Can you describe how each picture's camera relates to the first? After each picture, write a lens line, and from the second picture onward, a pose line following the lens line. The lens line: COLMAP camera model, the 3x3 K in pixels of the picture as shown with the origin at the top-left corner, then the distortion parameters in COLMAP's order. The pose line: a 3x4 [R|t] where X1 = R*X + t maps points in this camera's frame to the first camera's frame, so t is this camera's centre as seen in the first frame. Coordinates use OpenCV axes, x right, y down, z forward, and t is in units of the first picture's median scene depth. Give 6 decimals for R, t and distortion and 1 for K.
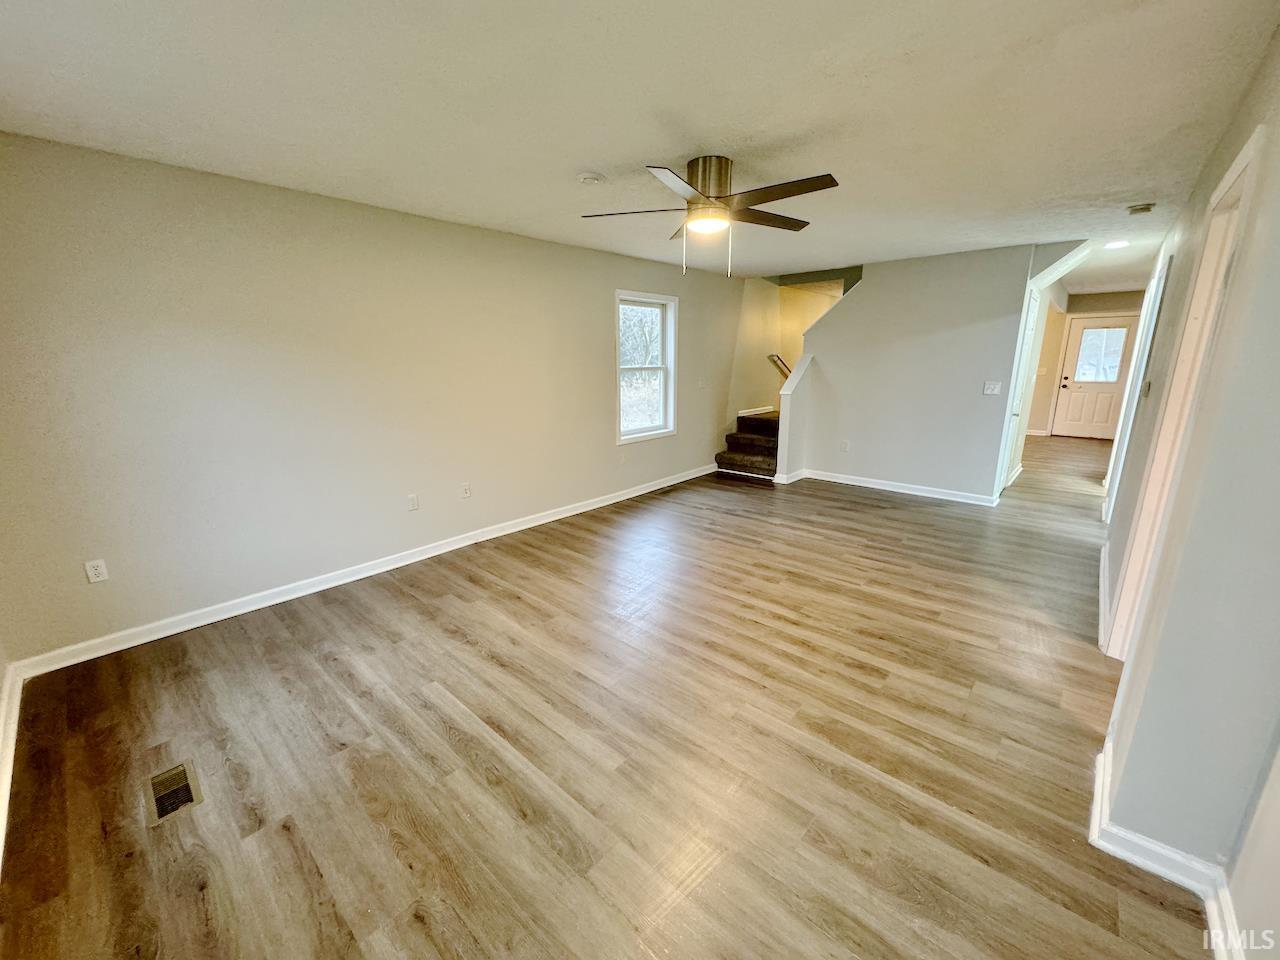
lens RADIAL K [[509.6, 0, 640.0], [0, 509.6, 480.0], [0, 0, 1]] dist [0.000137, 0.000126]
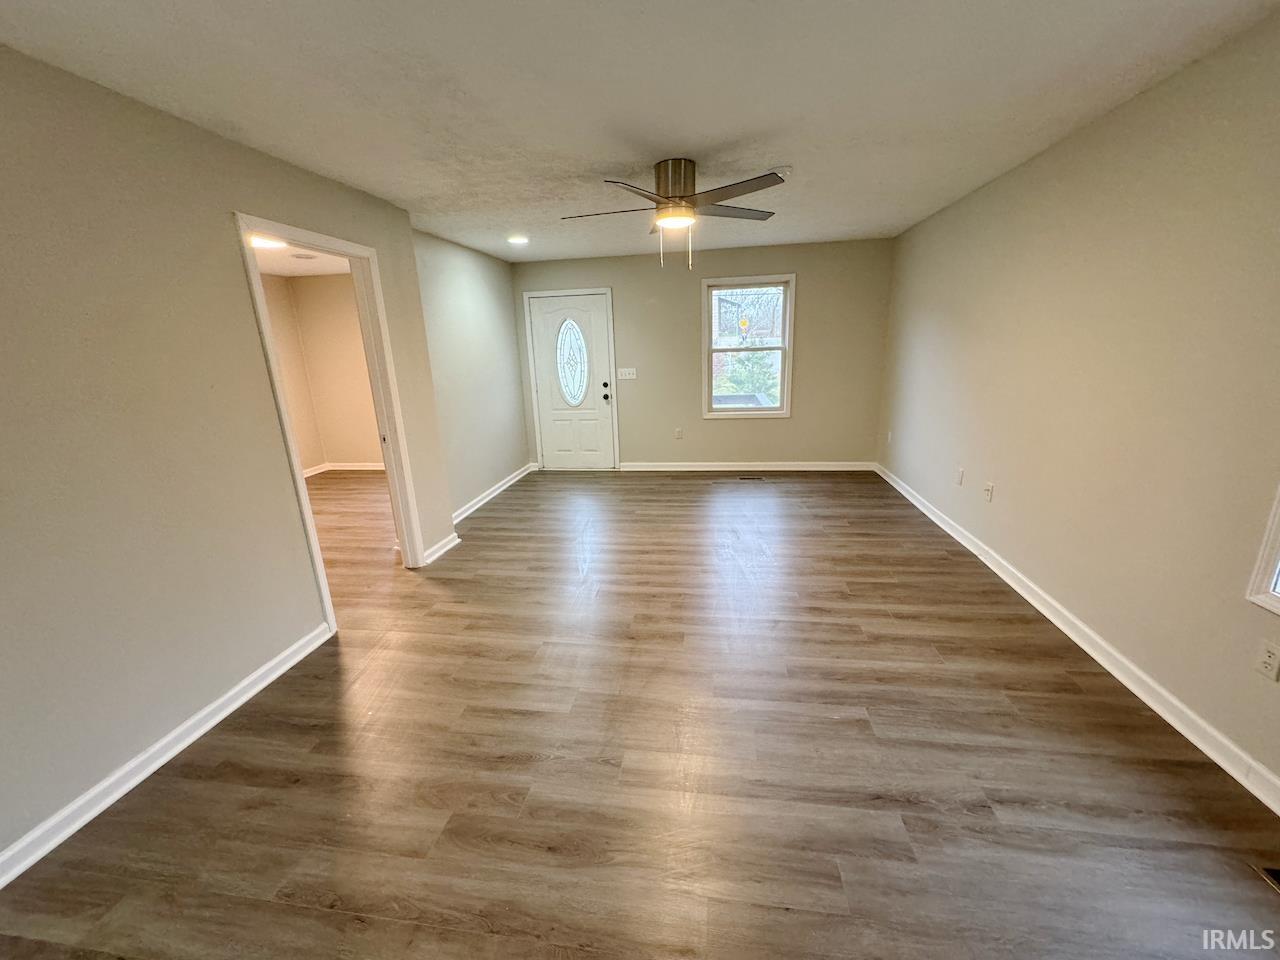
lens RADIAL K [[509.6, 0, 640.0], [0, 509.6, 480.0], [0, 0, 1]] dist [0.000137, 0.000126]
pose [[-0.837666, 0.177565, -0.516514, 0.753821], [-0.084958, 0.891808, 0.444365, -0.426494], [0.539535, 0.416112, -0.731952, 1.748242]]
